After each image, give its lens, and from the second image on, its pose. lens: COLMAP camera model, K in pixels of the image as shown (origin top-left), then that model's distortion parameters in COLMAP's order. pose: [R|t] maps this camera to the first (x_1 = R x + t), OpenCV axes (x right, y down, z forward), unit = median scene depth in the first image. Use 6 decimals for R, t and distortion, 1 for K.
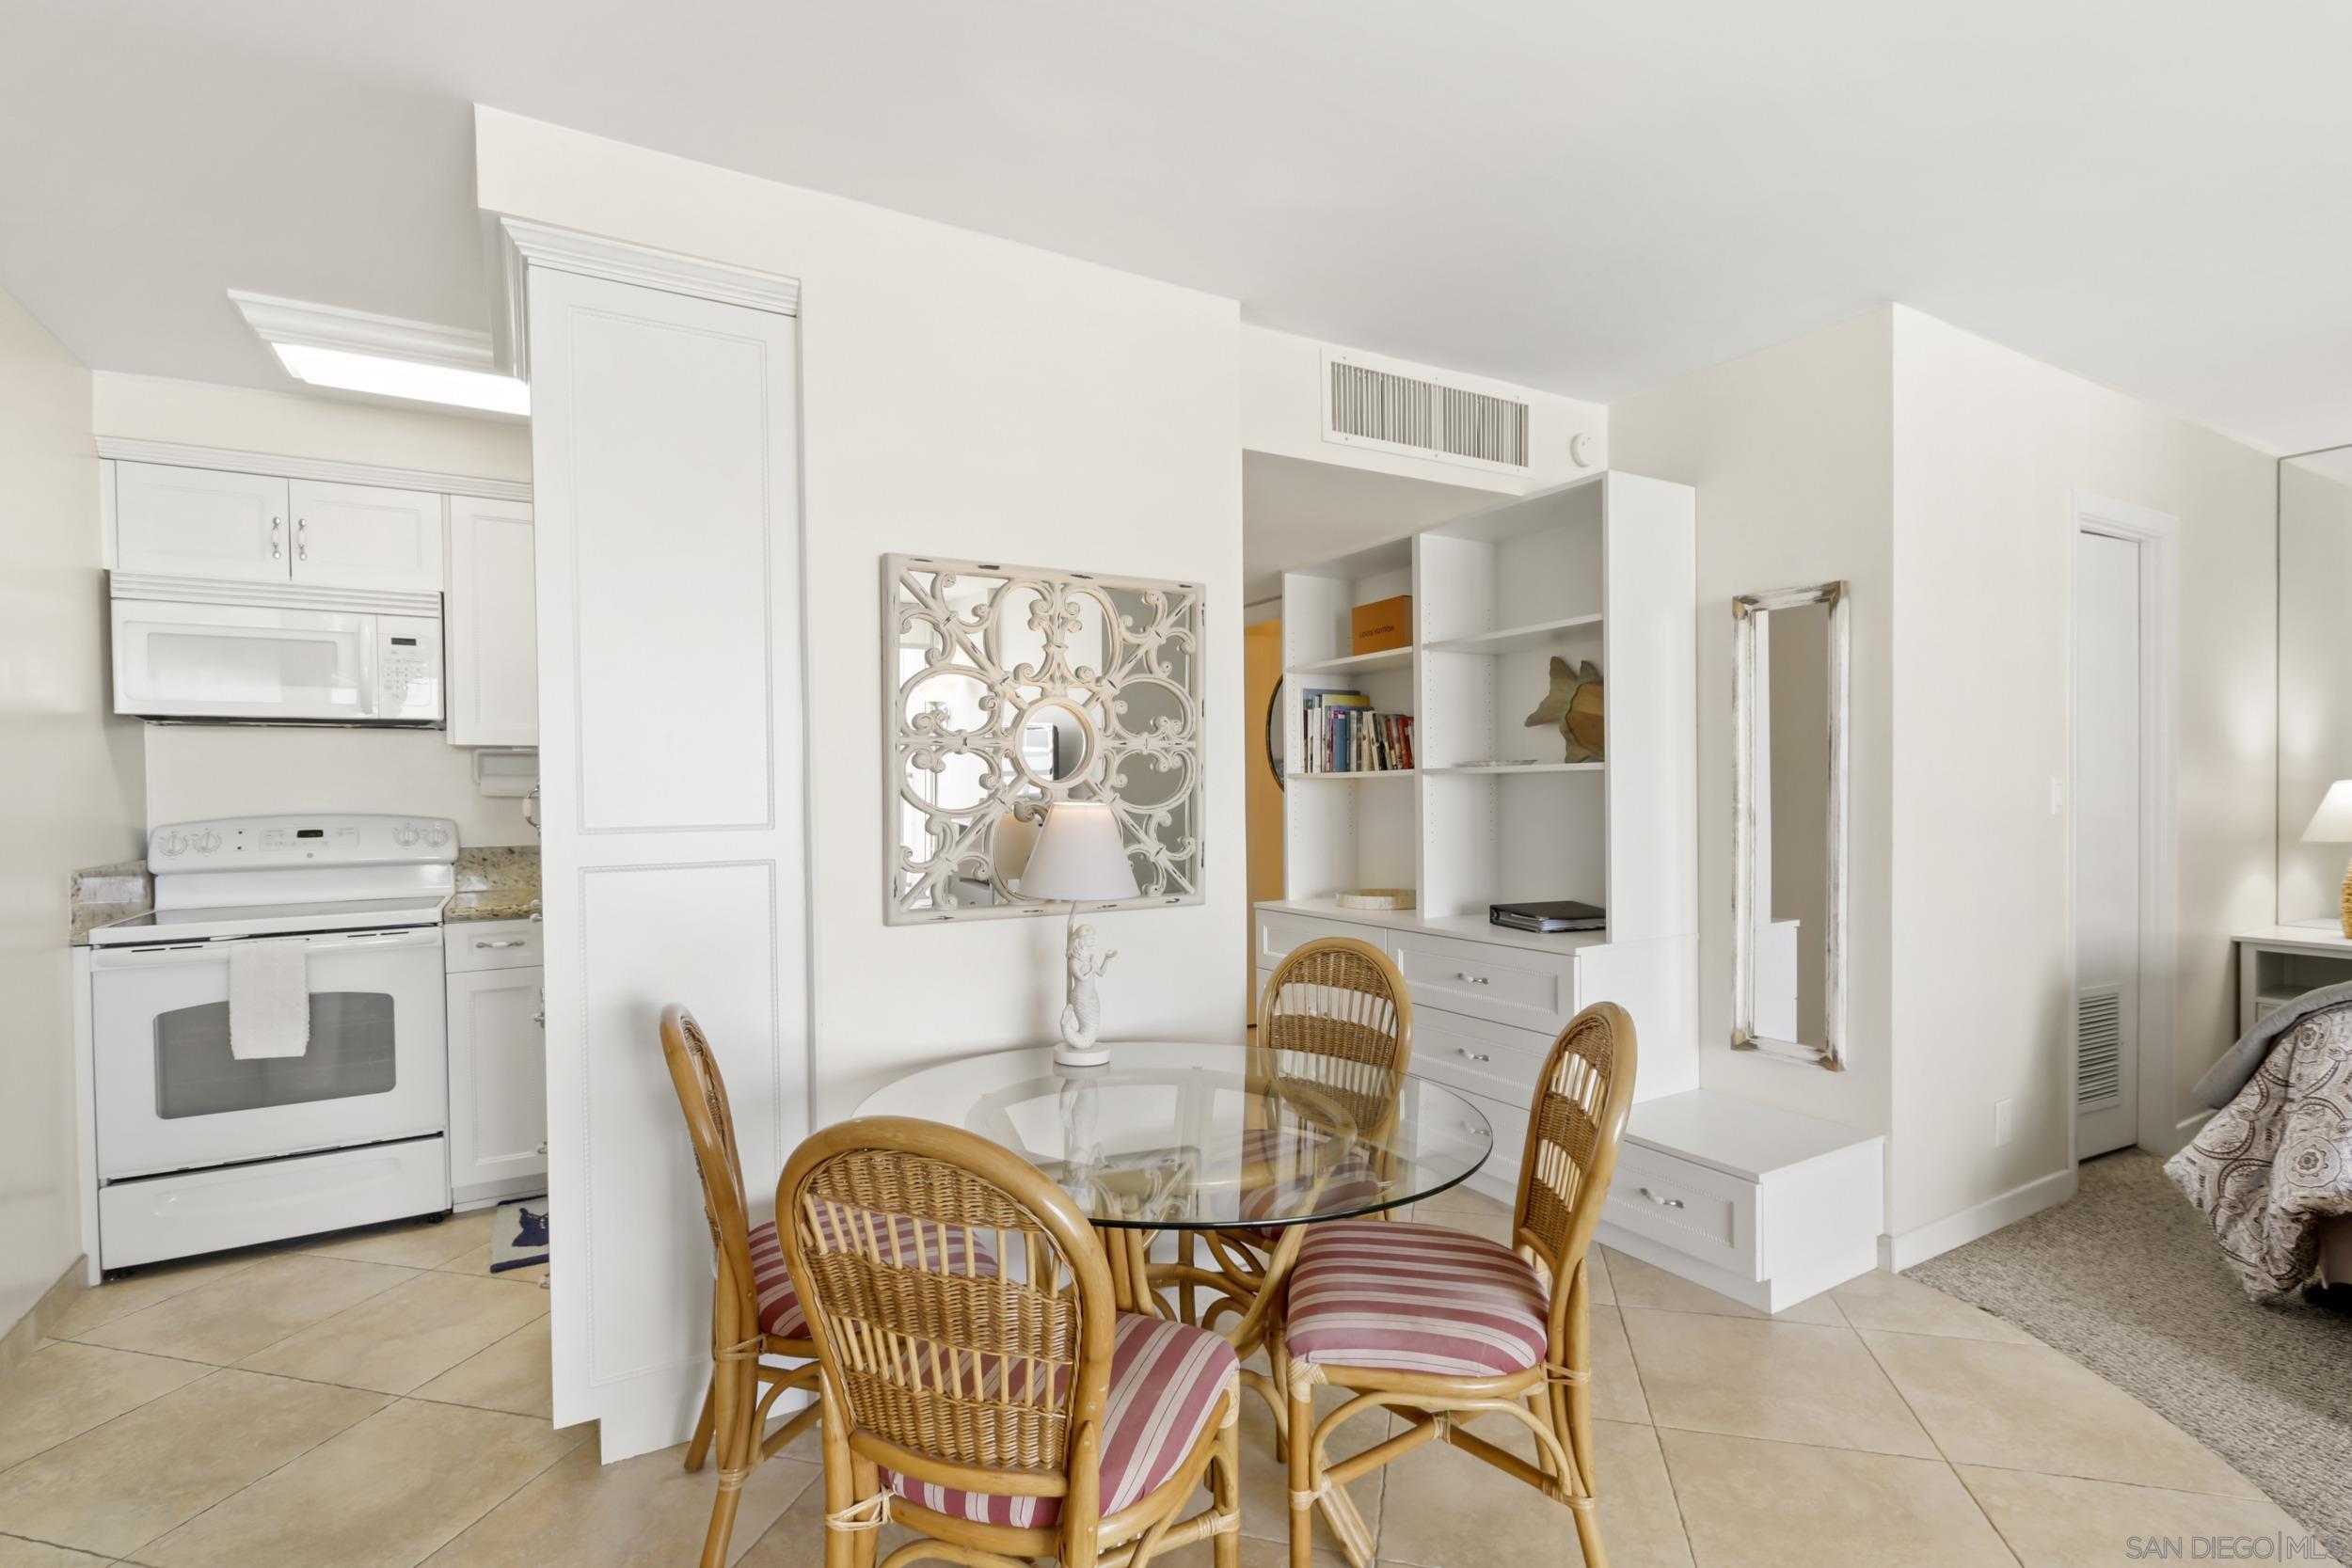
lens RADIAL K [[1076.8, 0, 1150.5], [0, 1076.8, 803.1], [0, 0, 1]] dist [0.005447, -0.000589]
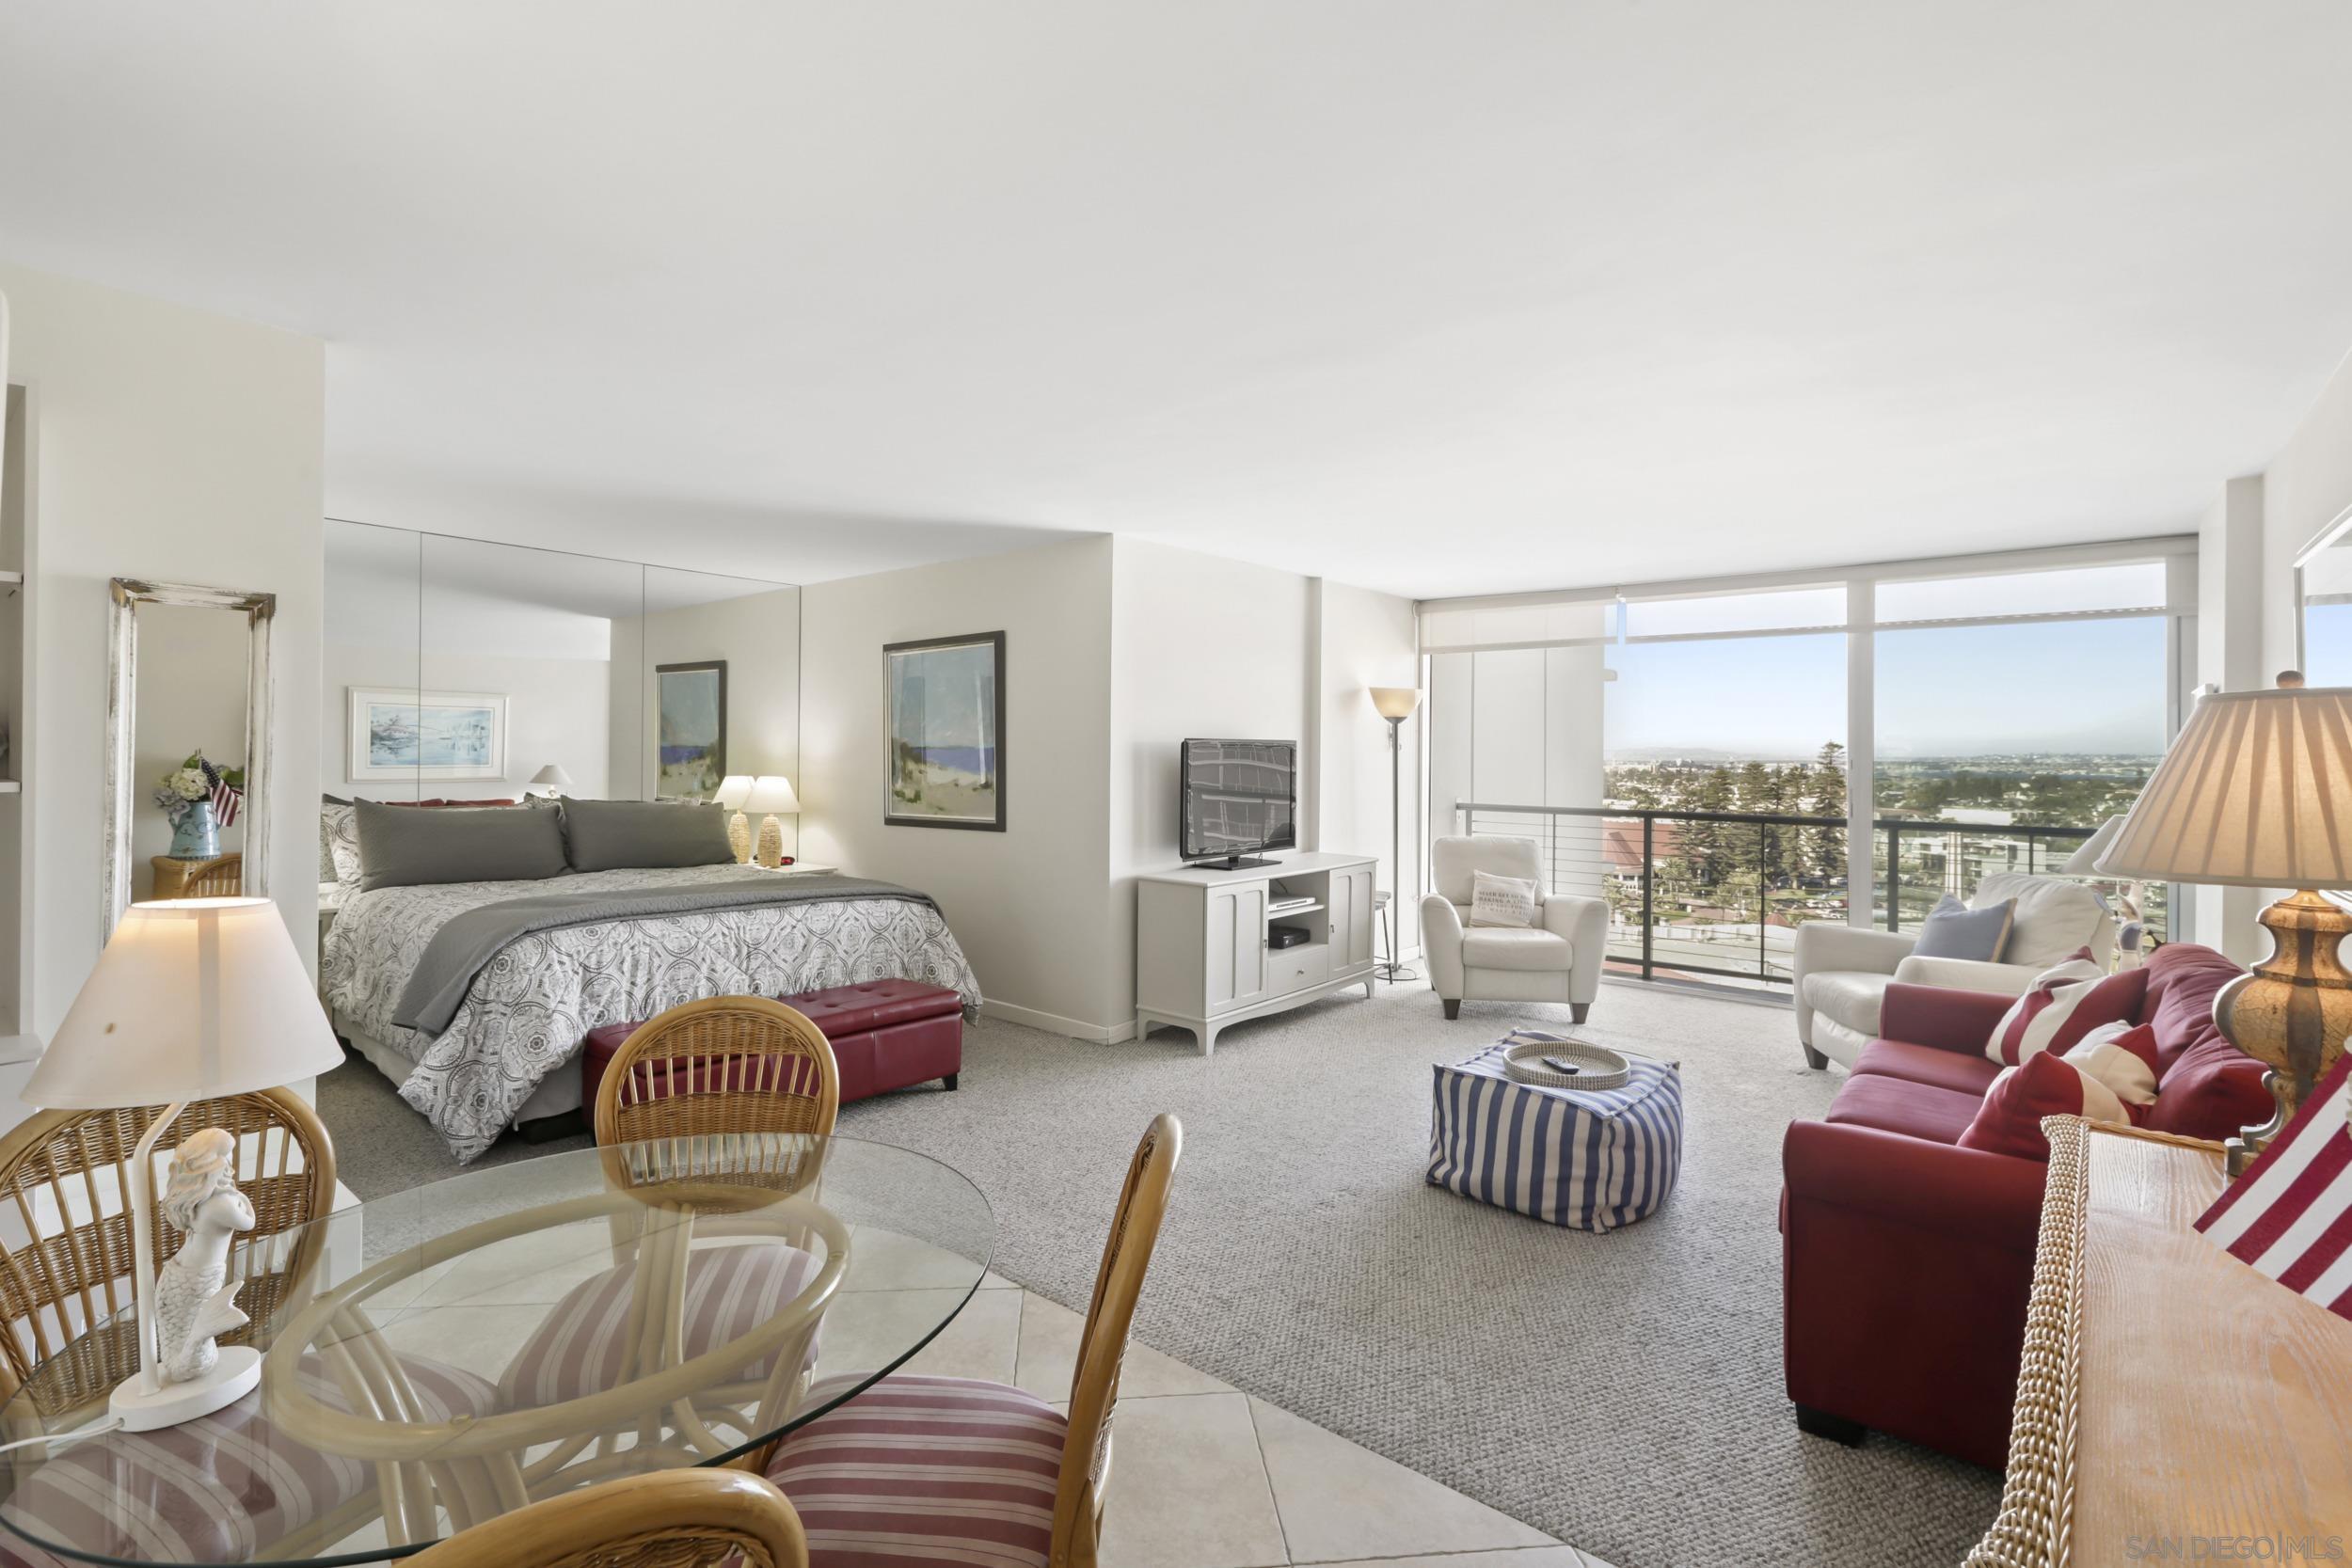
lens RADIAL K [[1076.8, 0, 1204.9], [0, 1076.8, 747.9], [0, 0, 1]] dist [0.005447, -0.000589]
pose [[-0.369167, 0.012698, 0.929276, -0.542493], [0.006647, 0.999917, -0.011022, -0.047593], [-0.929339, 0.002108, -0.369221, 0.546045]]
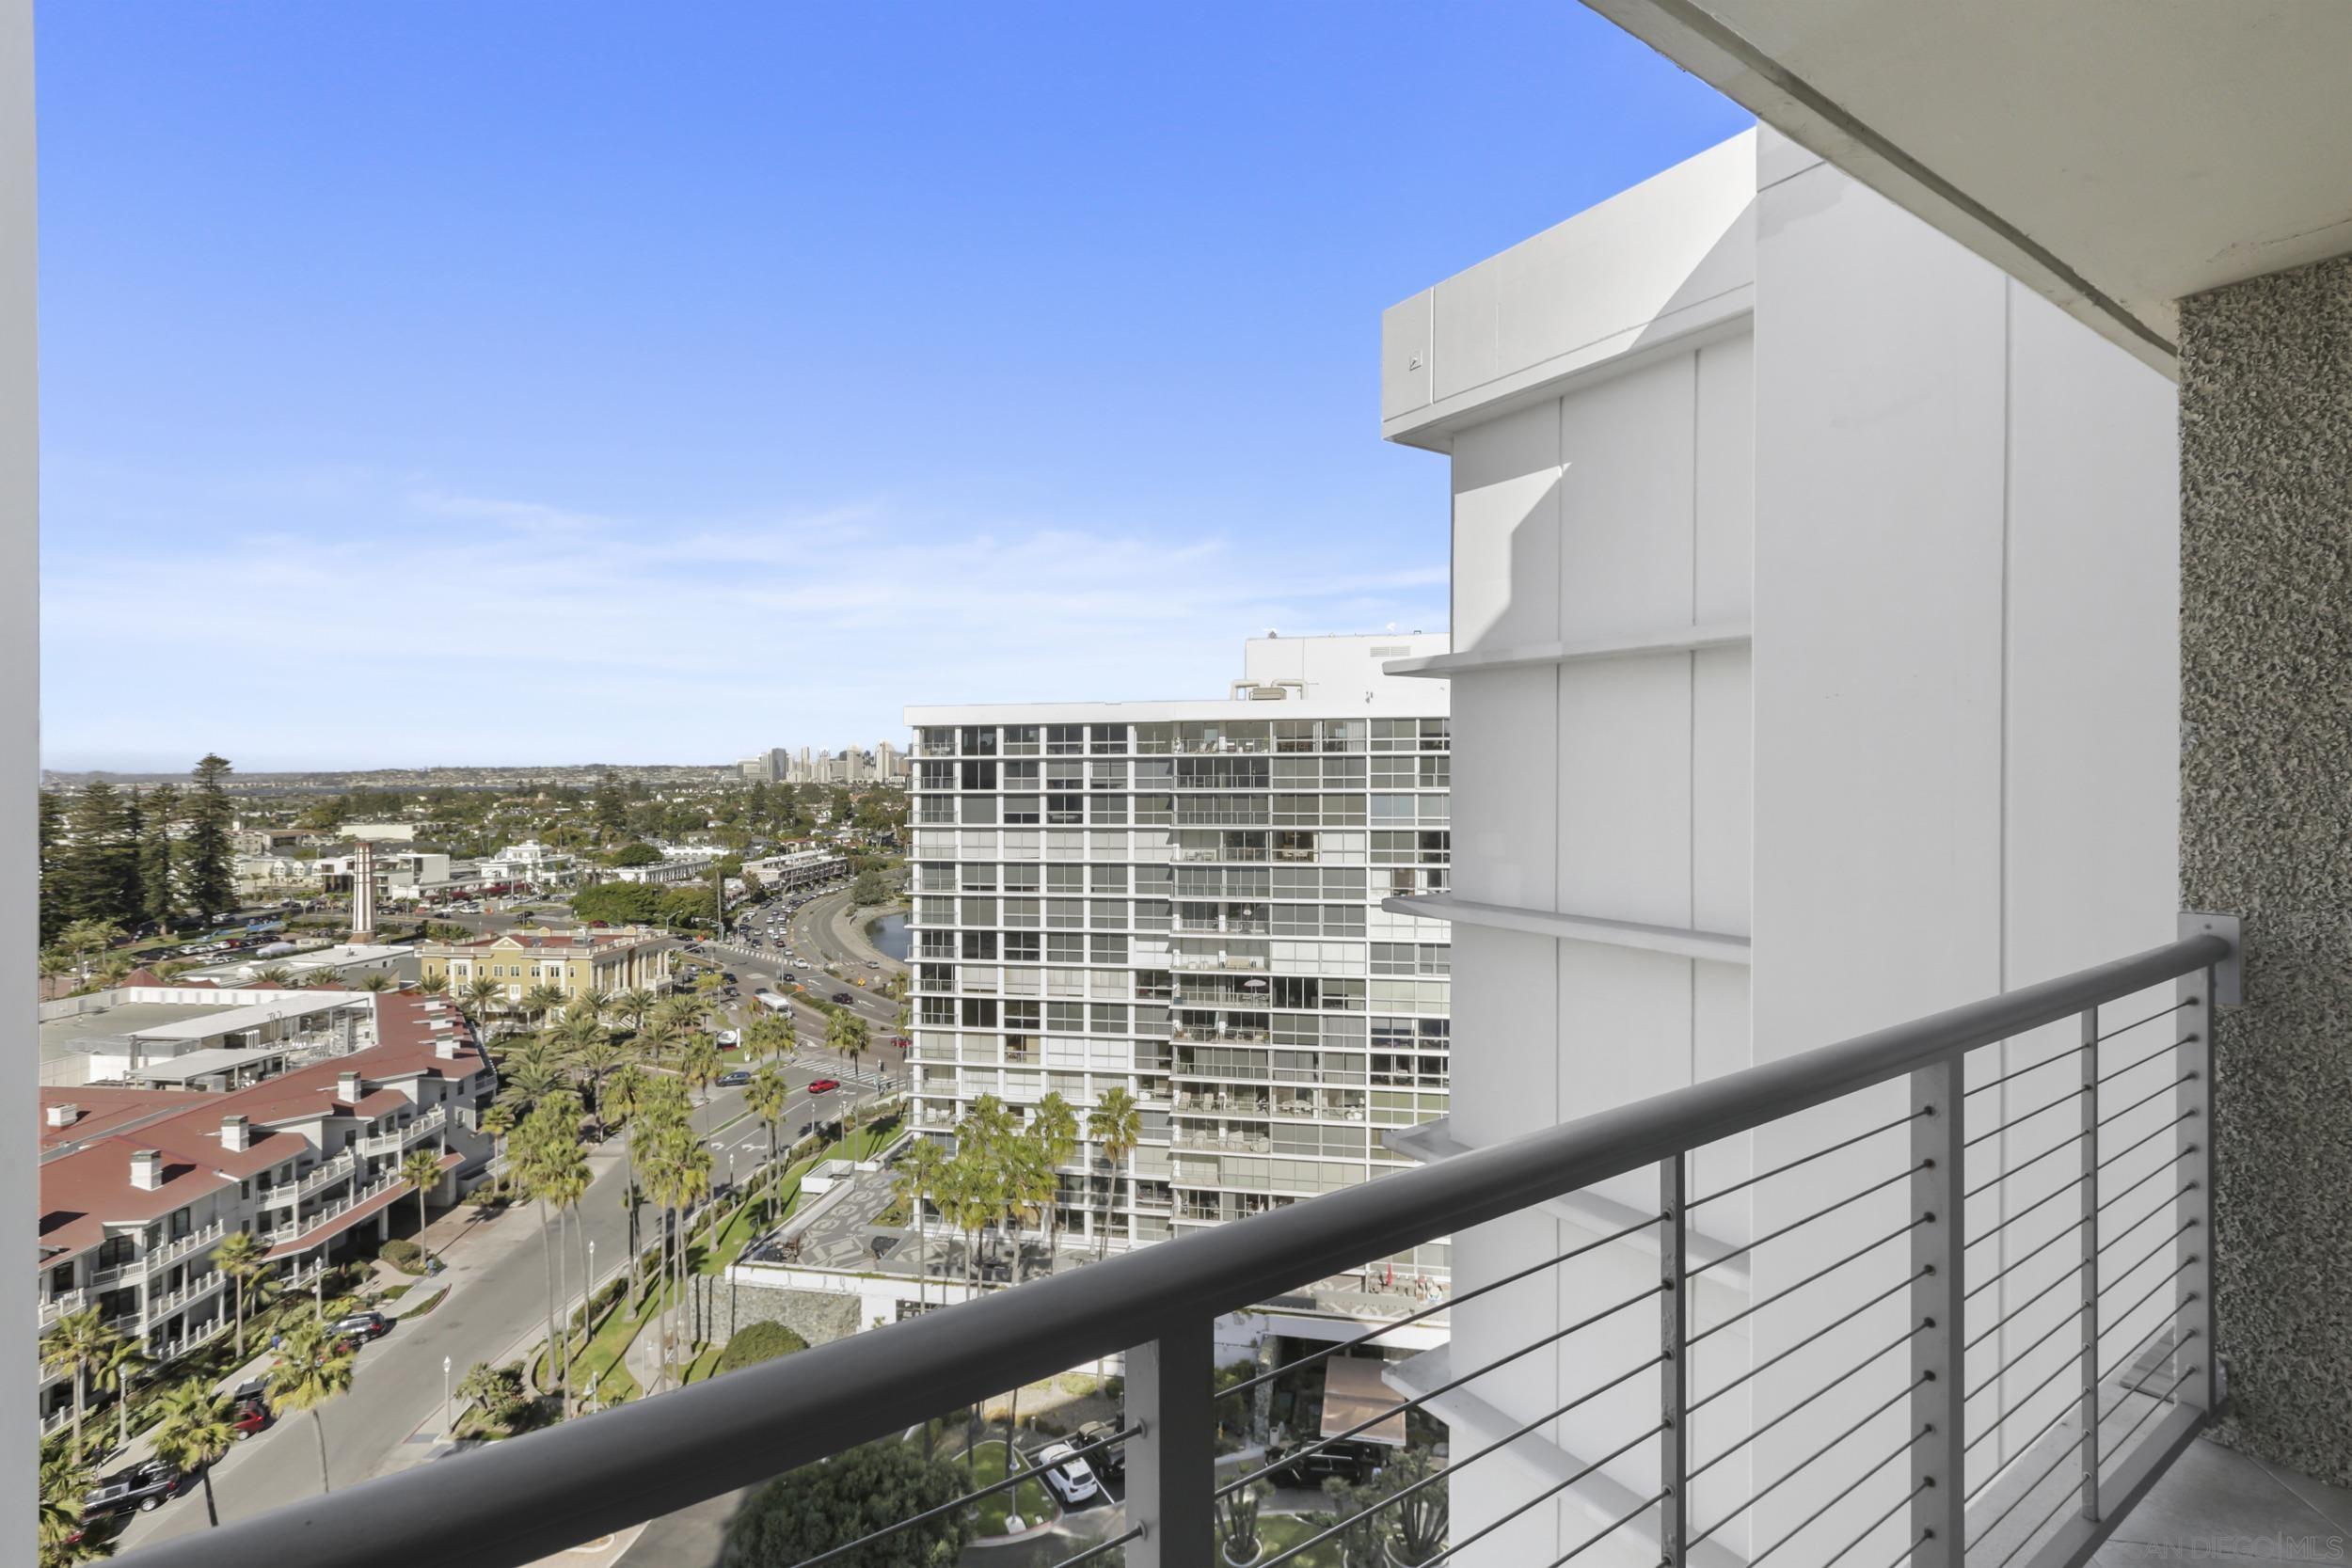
lens RADIAL K [[1076.8, 0, 1178.2], [0, 1076.8, 767.6], [0, 0, 1]] dist [0.005447, -0.000589]
pose [[-0.997804, 0.022422, -0.062327, 1.268707], [0.021610, 0.999673, 0.013665, -0.066929], [0.062613, 0.012288, -0.997962, -0.900589]]
